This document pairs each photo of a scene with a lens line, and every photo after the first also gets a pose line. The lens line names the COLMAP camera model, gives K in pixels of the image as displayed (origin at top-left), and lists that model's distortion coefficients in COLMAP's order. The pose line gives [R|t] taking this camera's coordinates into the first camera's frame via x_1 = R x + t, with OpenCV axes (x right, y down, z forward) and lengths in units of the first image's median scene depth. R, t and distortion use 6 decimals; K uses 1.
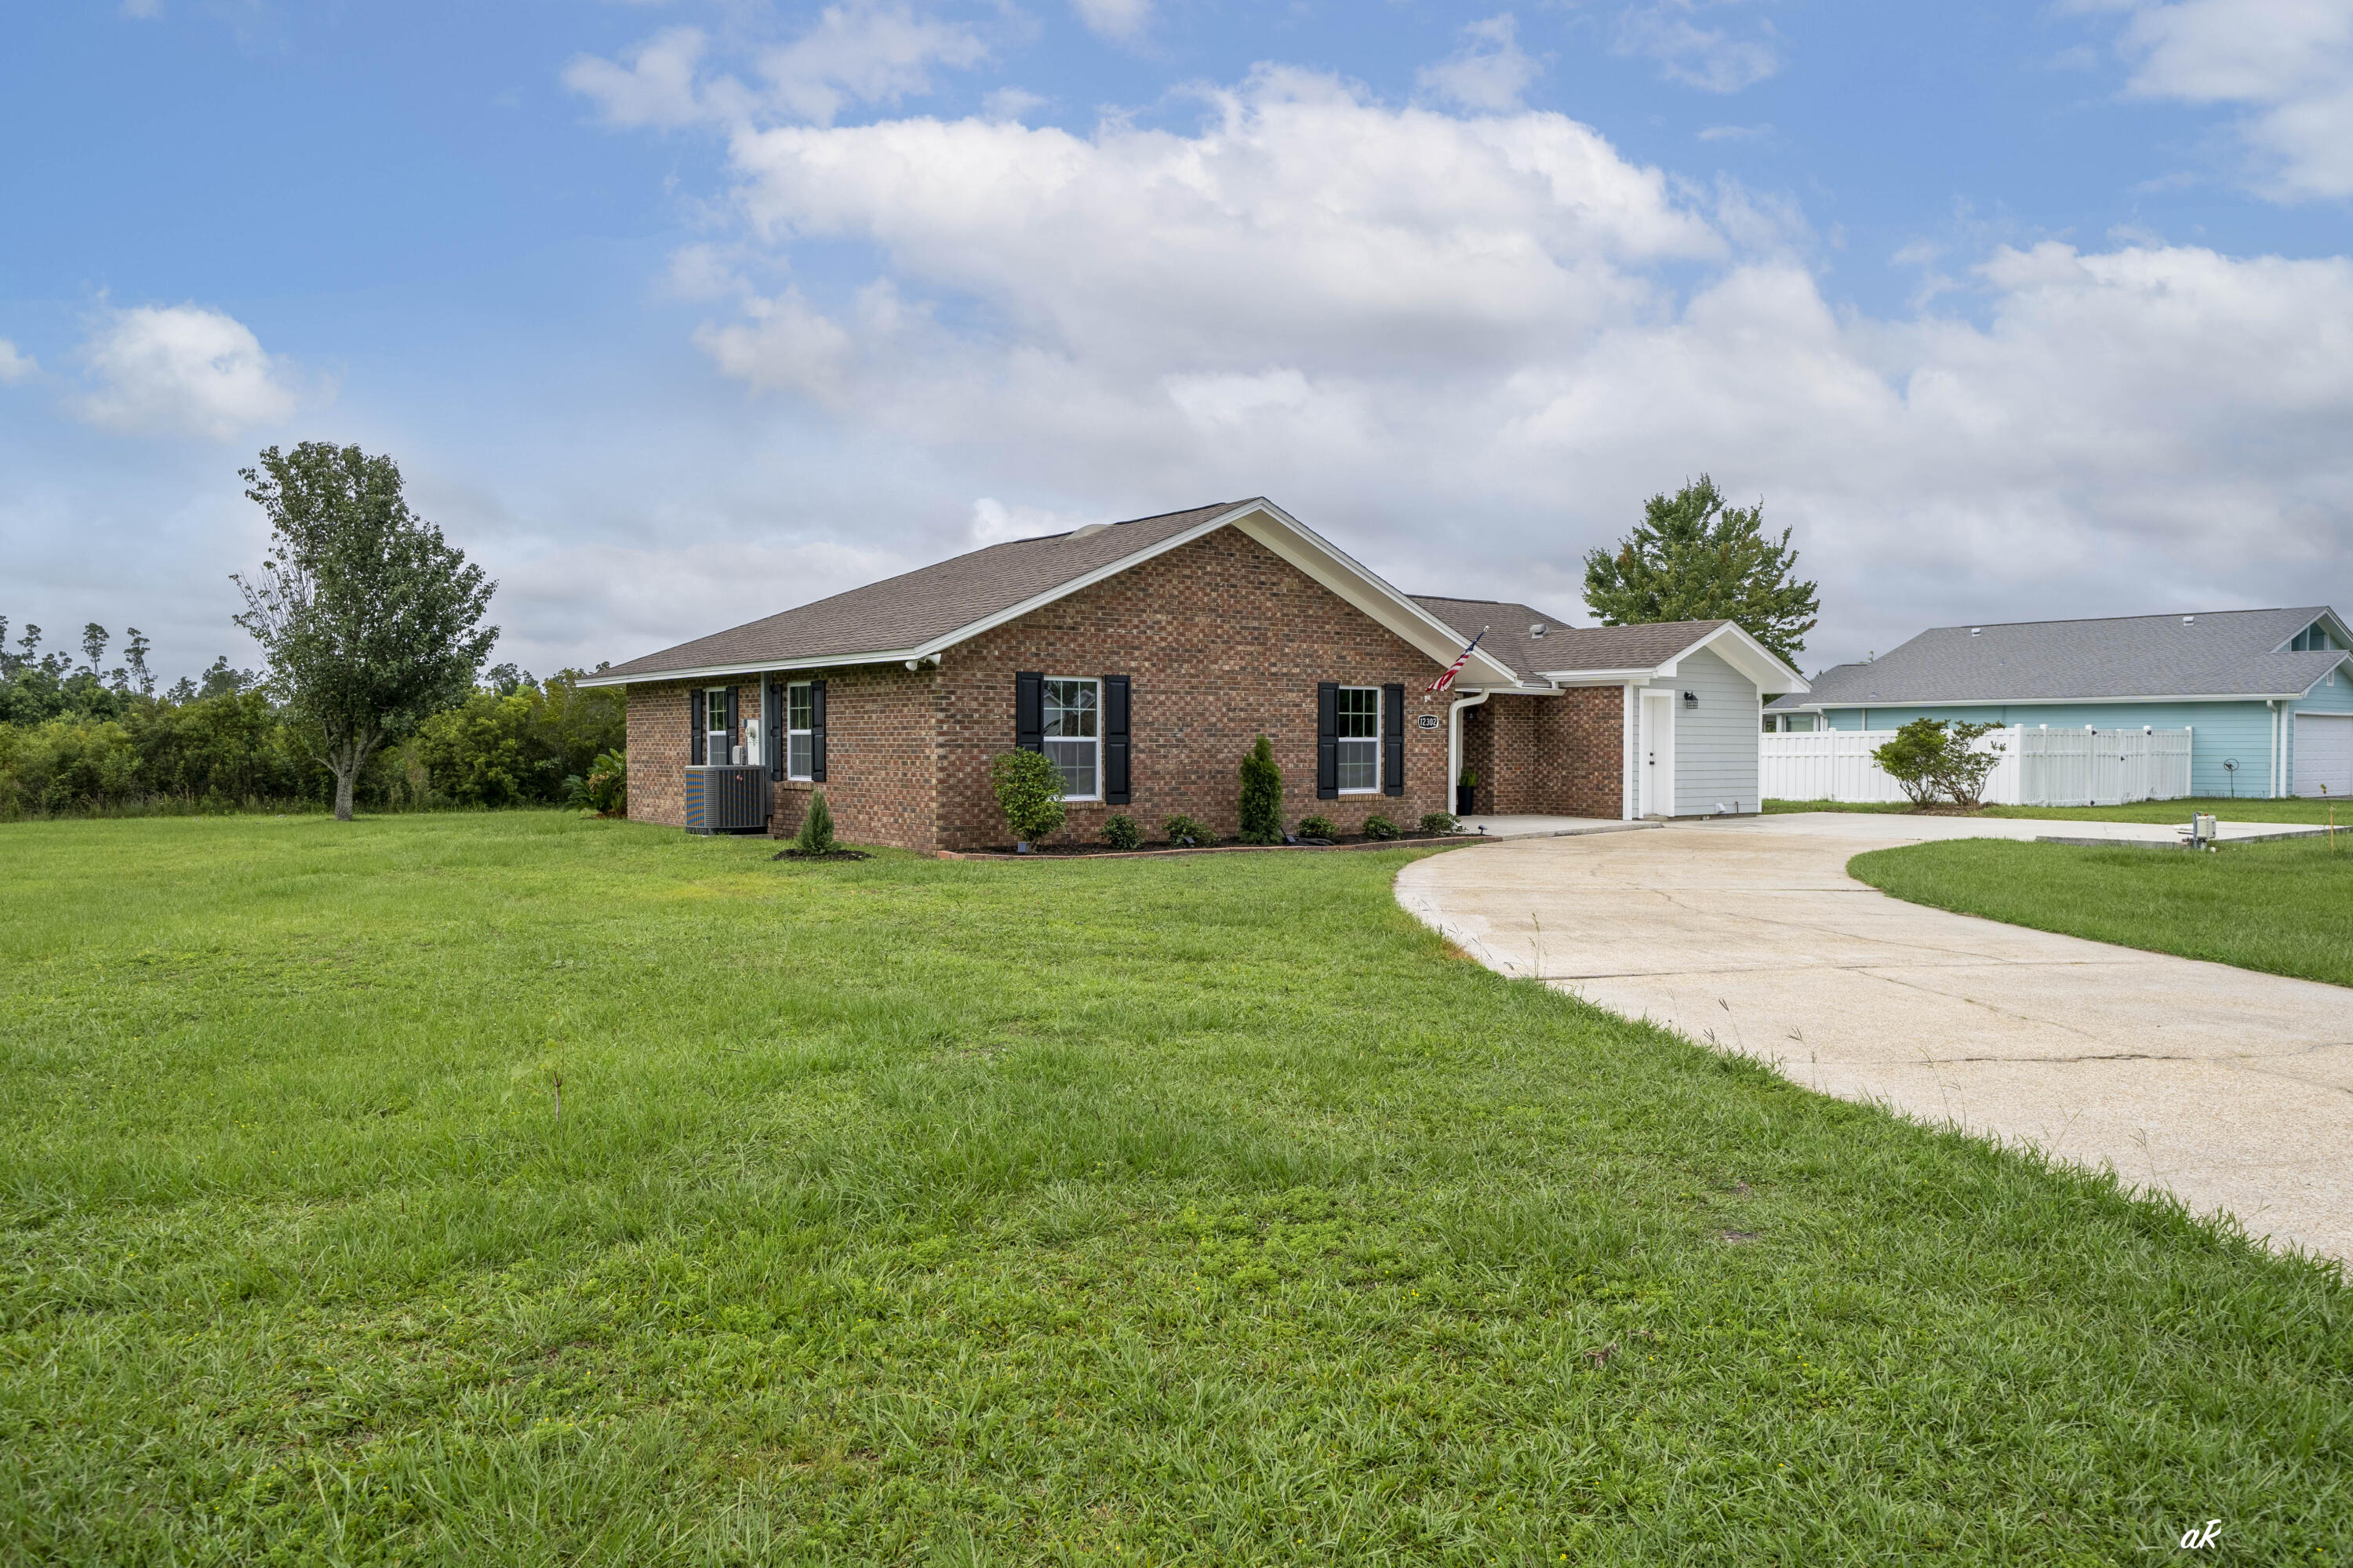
lens RADIAL K [[1629.1, 0, 1174.4], [0, 1629.1, 791.1], [0, 0, 1]] dist [0.006817, 0.000240]
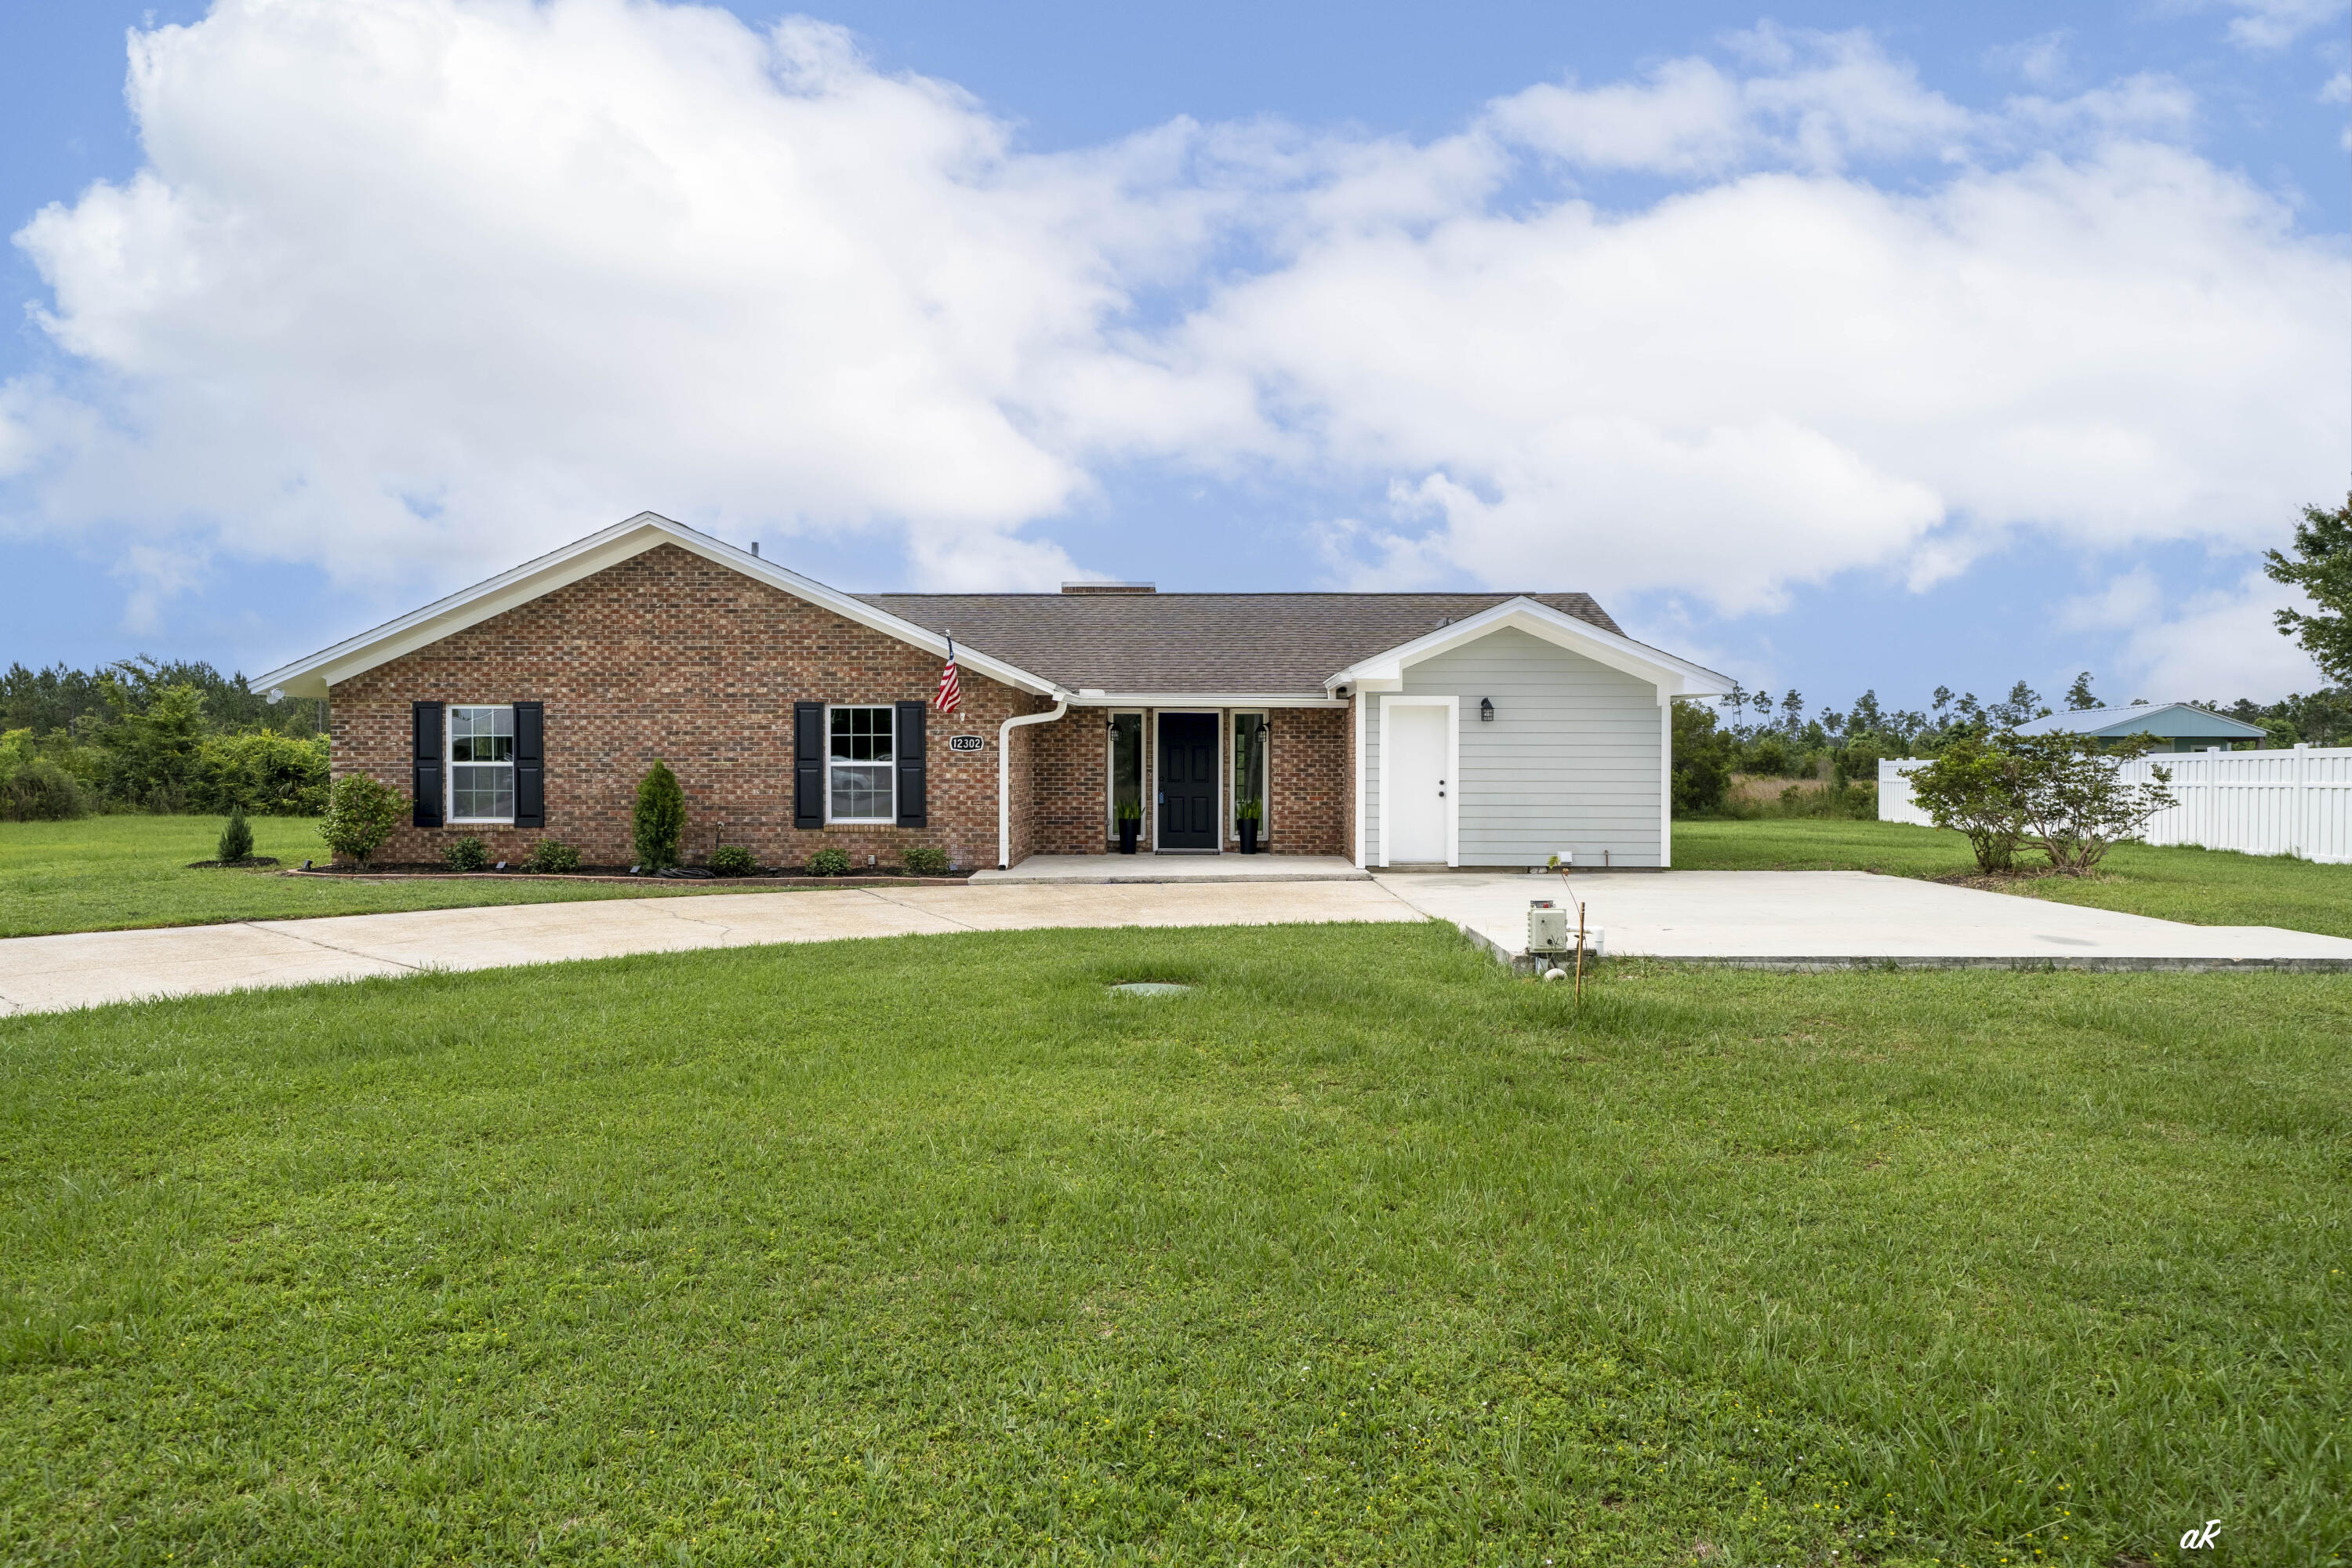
lens RADIAL K [[1359.9, 0, 1180.2], [0, 1359.9, 786.2], [0, 0, 1]] dist [0.021051, 0.000451]
pose [[0.760421, 0.010215, -0.649350, 0.766233], [-0.018747, 0.999805, -0.006225, -0.018506], [0.649160, 0.016907, 0.760464, 0.560218]]
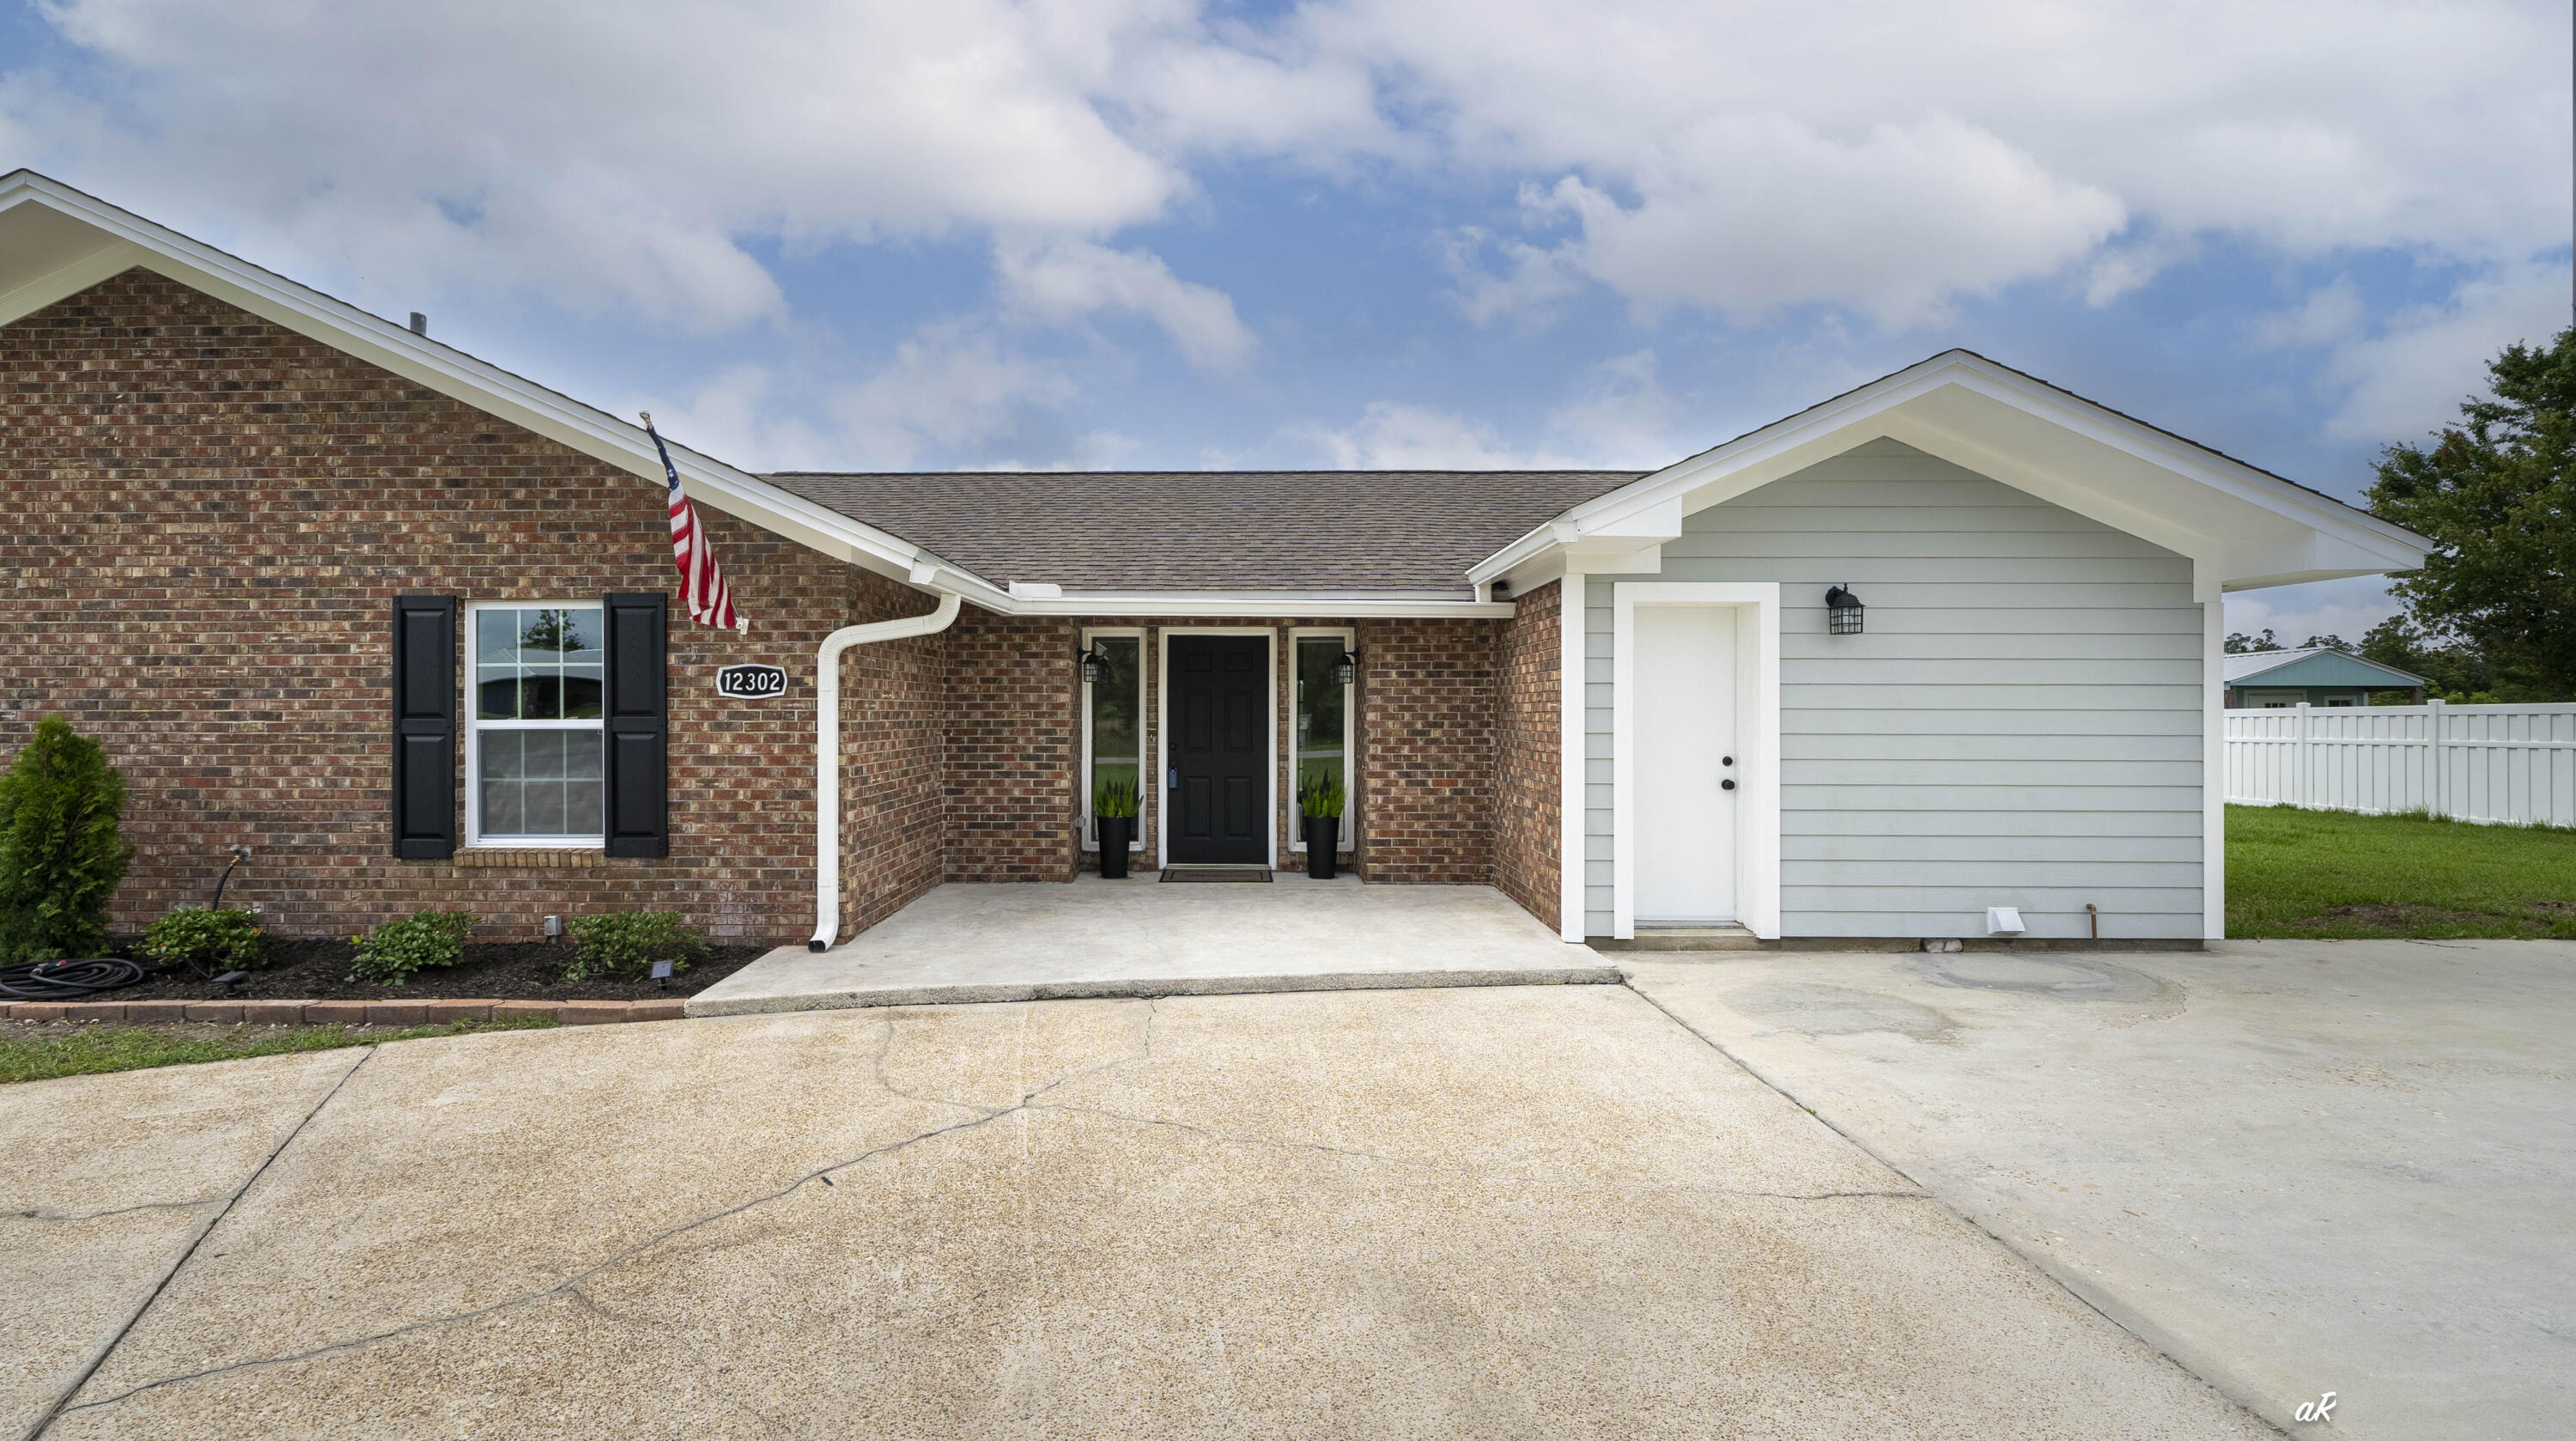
lens RADIAL K [[1045.0, 0, 1234.3], [0, 1045.0, 712.8], [0, 0, 1]] dist [-0.001456, -0.000395]
pose [[0.770164, -0.001975, -0.637843, 0.451174], [-0.017892, 0.999535, -0.024699, -0.032300], [0.637595, 0.030435, 0.769770, 0.937230]]
